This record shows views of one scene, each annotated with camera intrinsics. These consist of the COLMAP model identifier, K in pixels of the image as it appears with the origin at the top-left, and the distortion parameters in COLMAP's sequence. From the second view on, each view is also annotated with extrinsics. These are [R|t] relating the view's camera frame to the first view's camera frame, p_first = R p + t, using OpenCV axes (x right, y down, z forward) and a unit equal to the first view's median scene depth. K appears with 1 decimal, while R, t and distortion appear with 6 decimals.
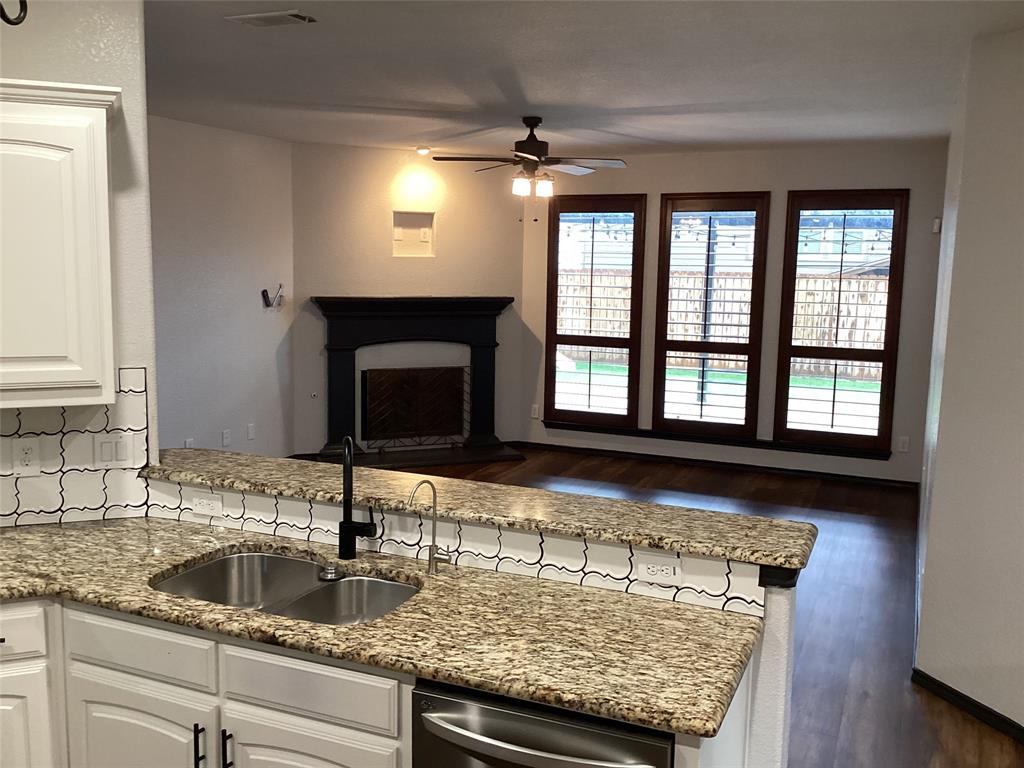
lens RADIAL K [[924.8, 0, 517.1], [0, 924.8, 379.7], [0, 0, 1]] dist [0.112466, -0.205184]
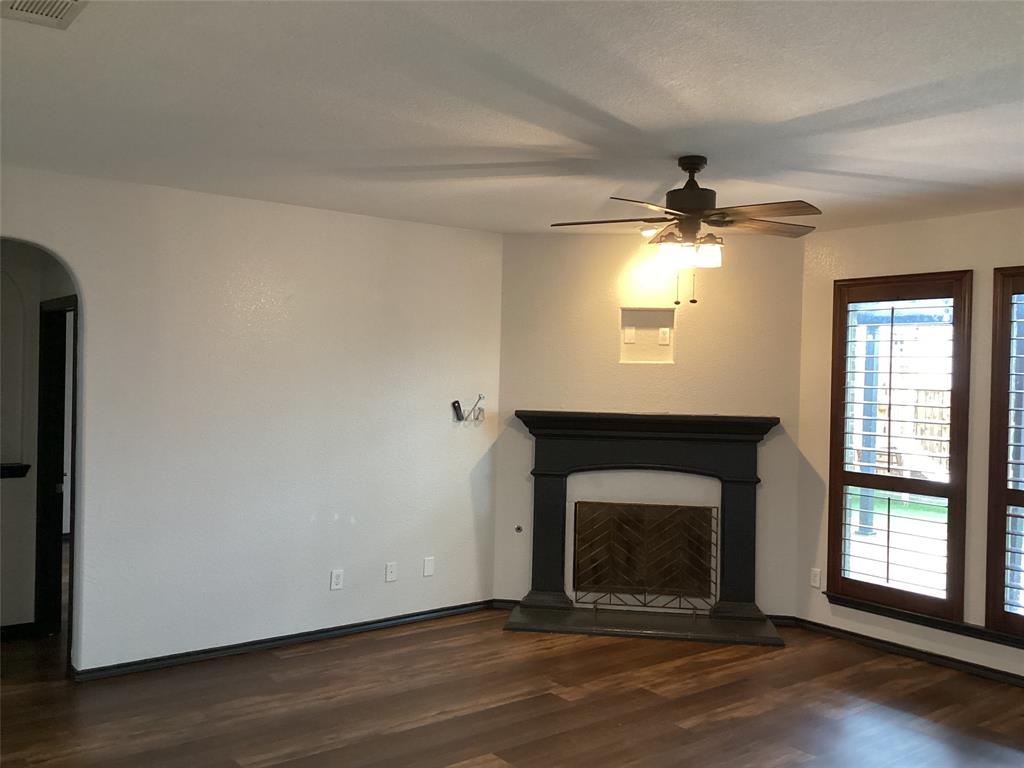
lens RADIAL K [[924.8, 0, 517.1], [0, 924.8, 379.7], [0, 0, 1]] dist [0.112466, -0.205184]
pose [[0.876876, 0.004492, -0.480696, 0.185822], [-0.068606, 0.990890, -0.115891, -0.019910], [0.475796, 0.134601, 0.869195, 0.272377]]
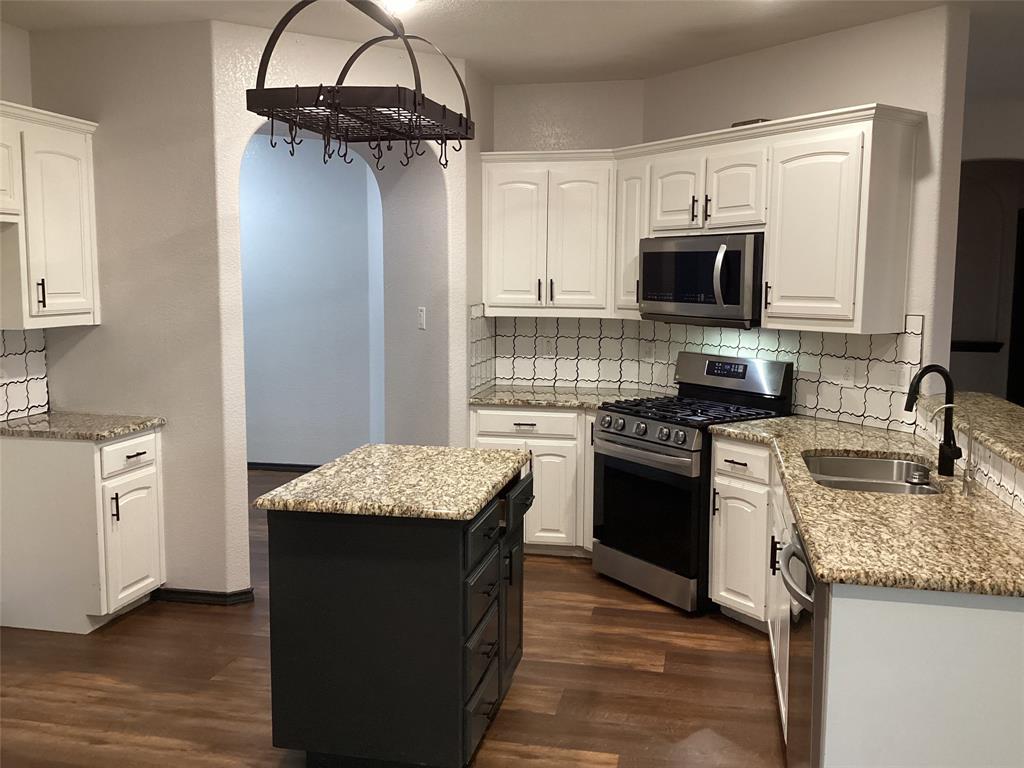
lens RADIAL K [[924.8, 0, 517.1], [0, 924.8, 379.7], [0, 0, 1]] dist [0.112466, -0.205184]
pose [[0.197148, 0.091205, -0.976122, 0.302007], [-0.129578, 0.989352, 0.066270, 0.024522], [0.971773, 0.113419, 0.206867, 0.085830]]
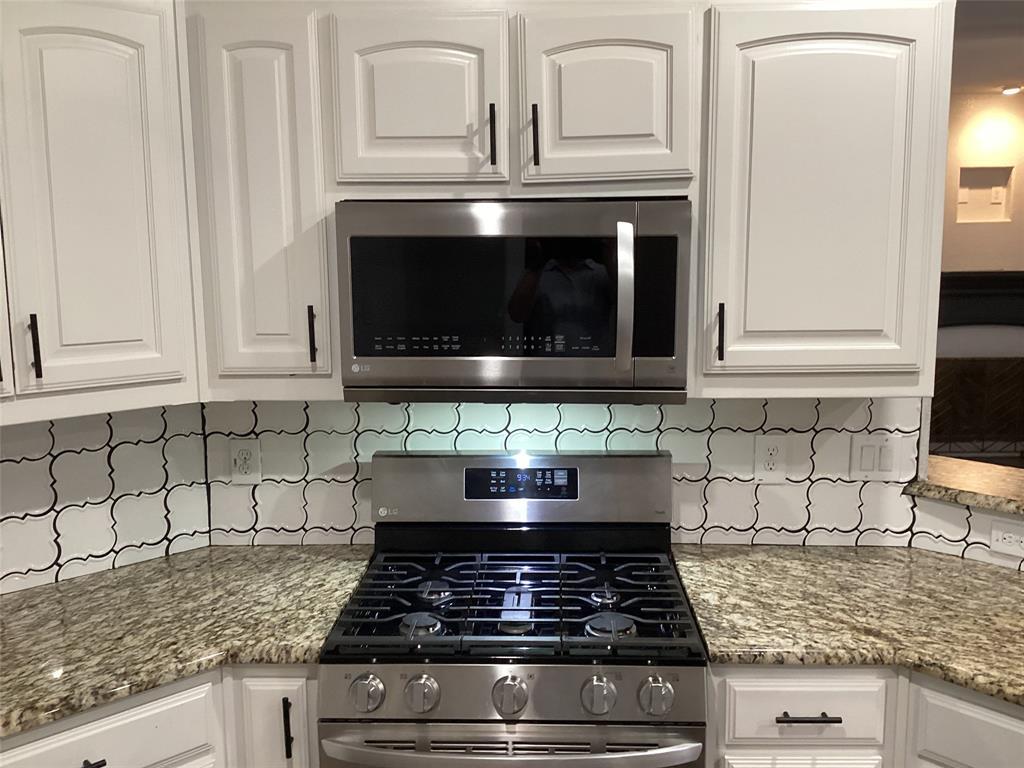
lens RADIAL K [[924.8, 0, 517.1], [0, 924.8, 379.7], [0, 0, 1]] dist [0.112466, -0.205184]
pose [[0.914293, 0.027722, -0.404103, -0.158381], [-0.023292, 0.999603, 0.015875, 0.003199], [0.404383, -0.005102, 0.914576, 0.077690]]
